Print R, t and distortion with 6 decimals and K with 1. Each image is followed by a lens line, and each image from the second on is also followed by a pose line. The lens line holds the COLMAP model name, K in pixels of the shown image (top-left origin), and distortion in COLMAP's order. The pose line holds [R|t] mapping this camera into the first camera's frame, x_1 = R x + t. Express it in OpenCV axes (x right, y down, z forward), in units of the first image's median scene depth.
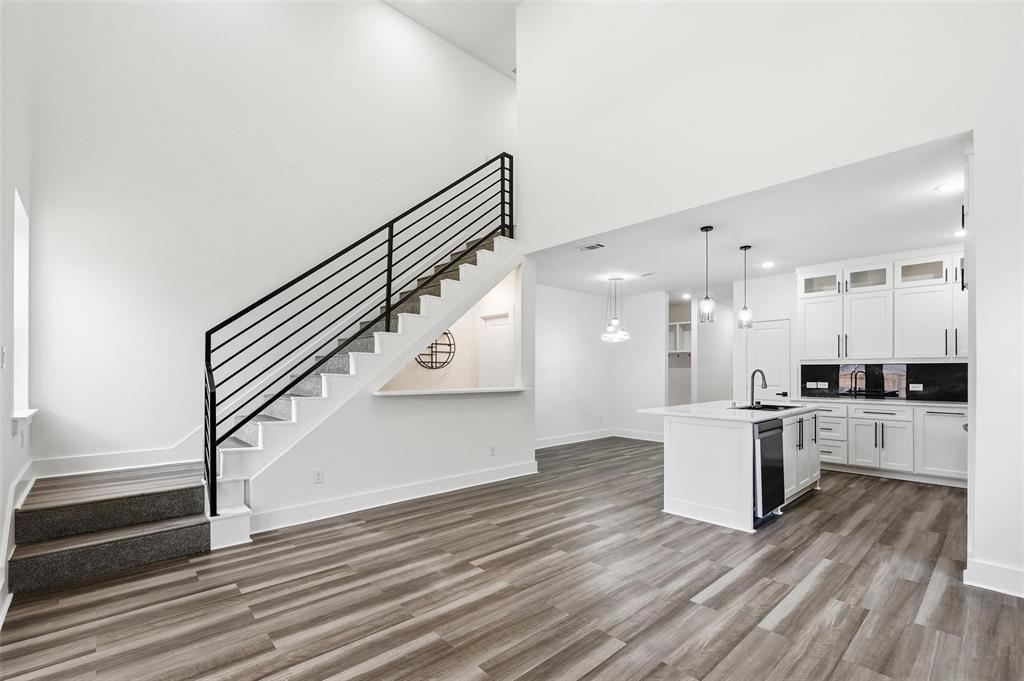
lens RADIAL K [[461.3, 0, 513.2], [0, 461.3, 372.1], [0, 0, 1]] dist [-0.001059, 0.000085]
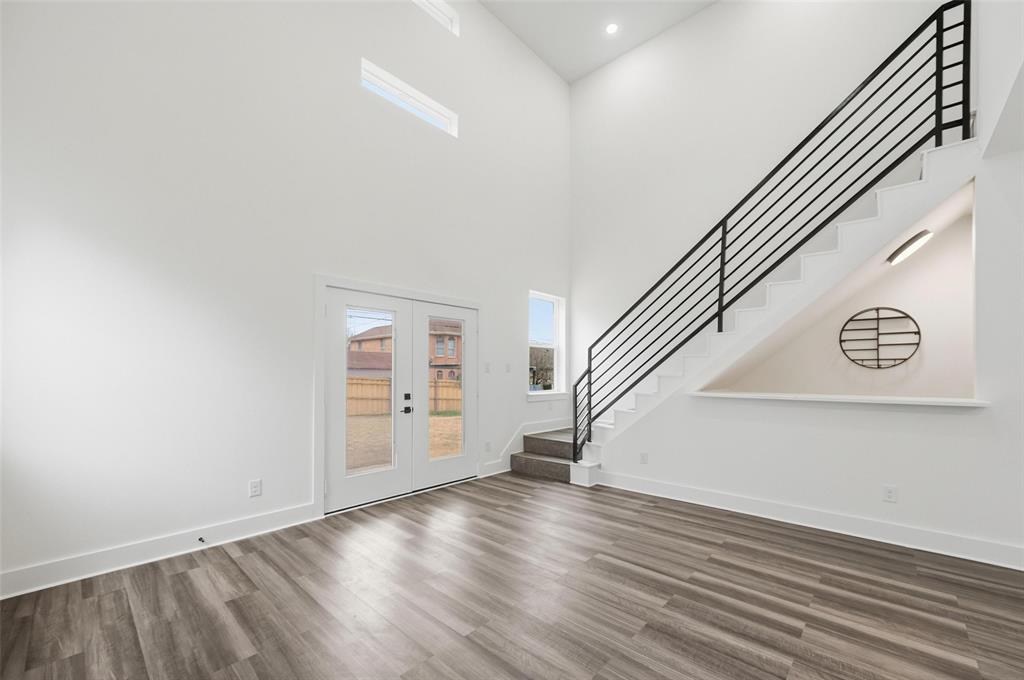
lens RADIAL K [[406.3, 0, 513.4], [0, 406.3, 375.7], [0, 0, 1]] dist [-0.000573, -0.000105]
pose [[0.084835, 0.004661, -0.996384, 0.627335], [0.000659, 0.999989, 0.004734, 0.000859], [0.996395, -0.001058, 0.084831, 0.560054]]
